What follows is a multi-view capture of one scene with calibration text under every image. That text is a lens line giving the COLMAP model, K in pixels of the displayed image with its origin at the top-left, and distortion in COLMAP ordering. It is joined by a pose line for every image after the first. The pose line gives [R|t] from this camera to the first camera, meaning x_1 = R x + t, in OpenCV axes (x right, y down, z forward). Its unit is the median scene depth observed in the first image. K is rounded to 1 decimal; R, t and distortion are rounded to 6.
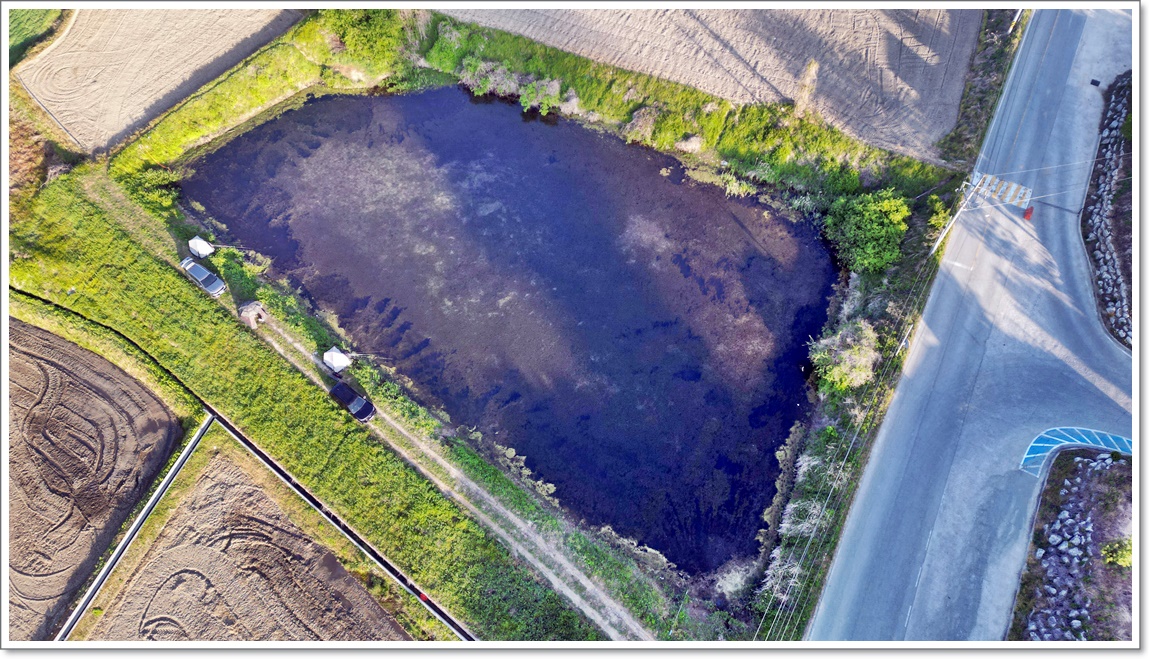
lens RADIAL K [[785.1, 0, 568.2], [0, 785.1, 330.4], [0, 0, 1]] dist [0.074389, -0.050417]
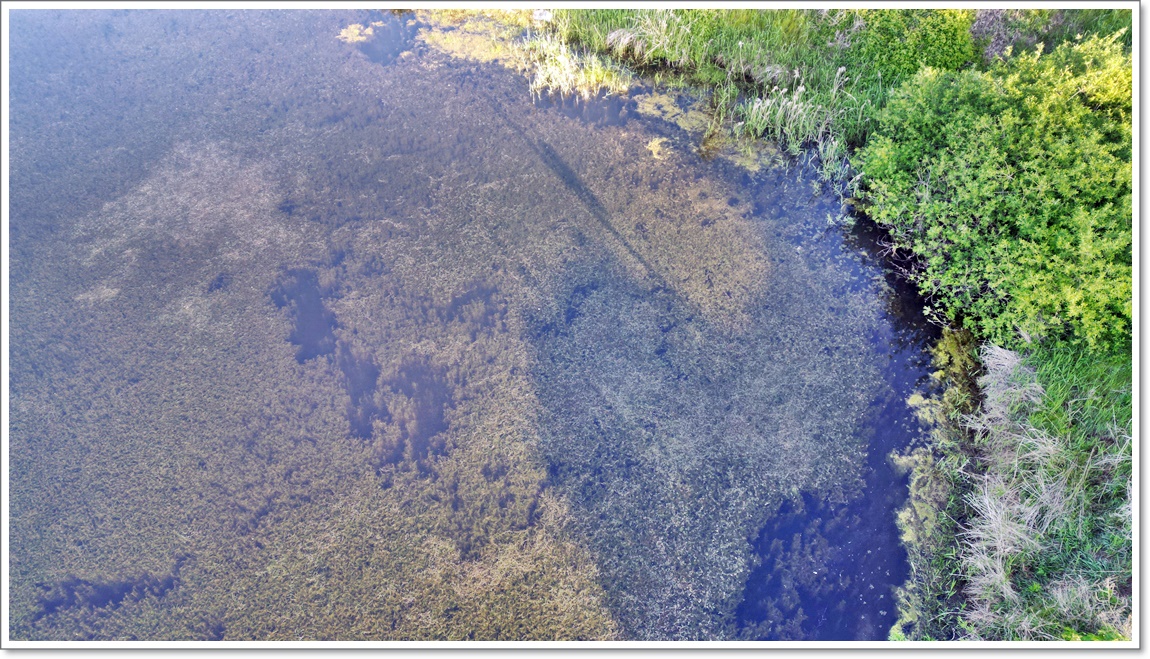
lens RADIAL K [[785.1, 0, 571.3], [0, 785.1, 320.0], [0, 0, 1]] dist [0.074389, -0.050417]
pose [[0.999950, 0.008337, 0.005511, 0.221826], [-0.007605, 0.992554, -0.121568, -0.049070], [-0.006484, 0.121520, 0.992568, 0.732127]]
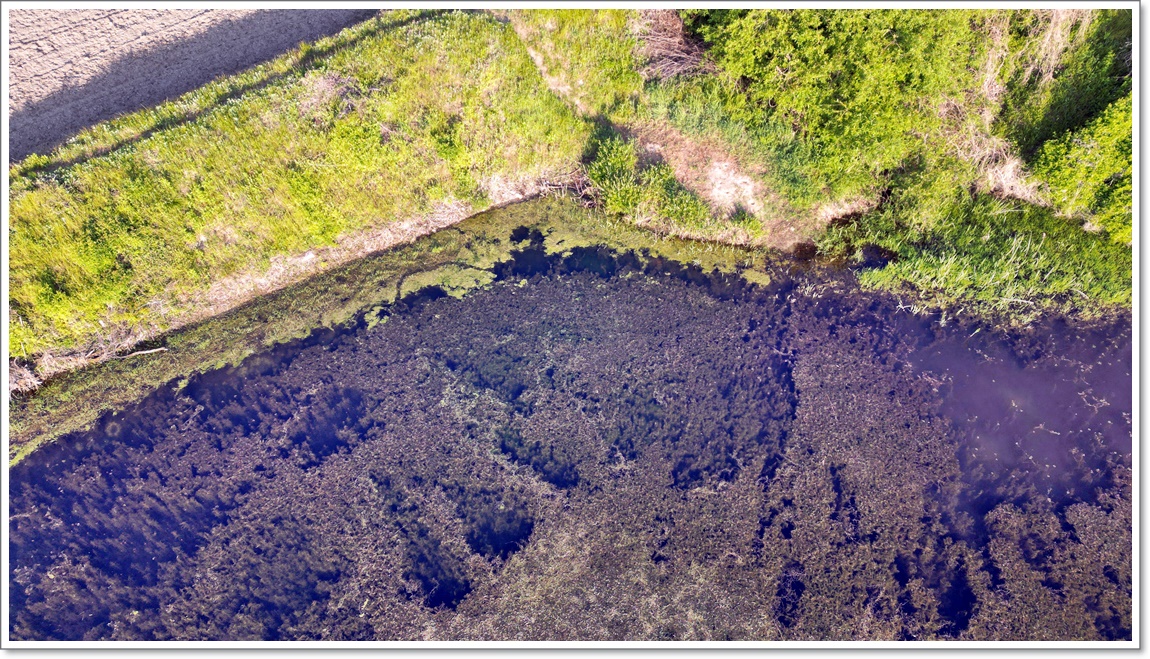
lens RADIAL K [[785.1, 0, 574.7], [0, 785.1, 328.6], [0, 0, 1]] dist [0.074389, -0.050417]
pose [[0.965470, 0.221012, -0.137920, -0.310521], [-0.225336, 0.974144, -0.016372, -0.305530], [0.130736, 0.046885, 0.990308, 0.878167]]
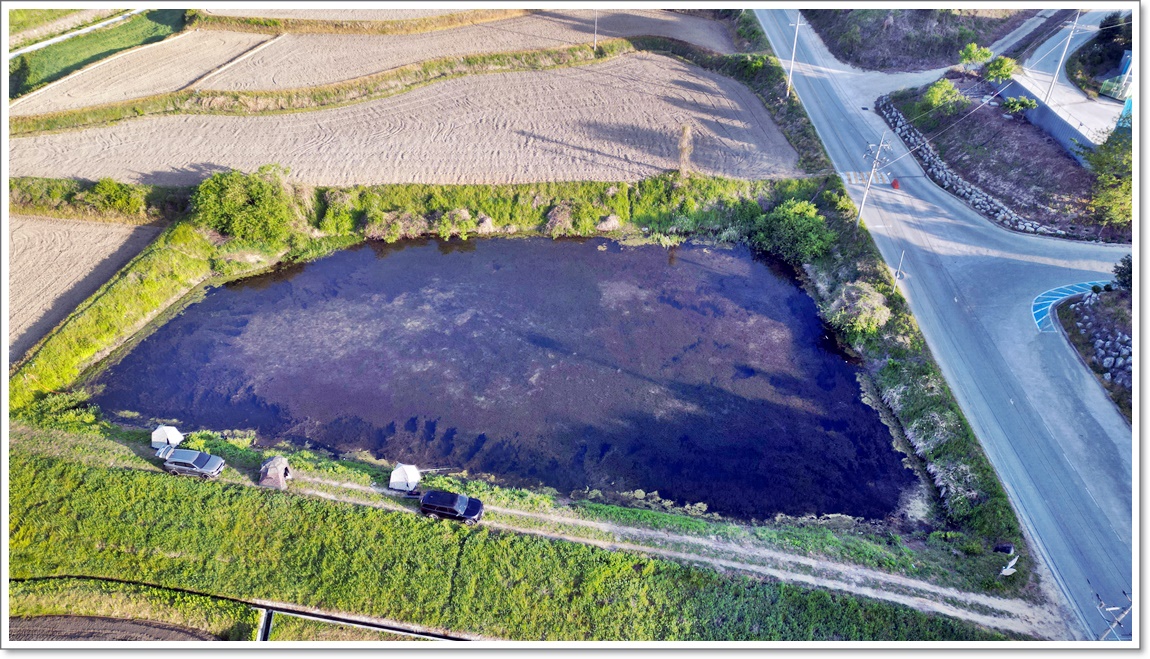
lens RADIAL K [[785.1, 0, 574.6], [0, 785.1, 326.0], [0, 0, 1]] dist [0.074389, -0.050417]
pose [[0.881884, -0.278177, 0.380656, -0.357710], [0.393319, 0.879272, -0.268665, 0.167406], [-0.259963, 0.386651, 0.884828, 0.128750]]
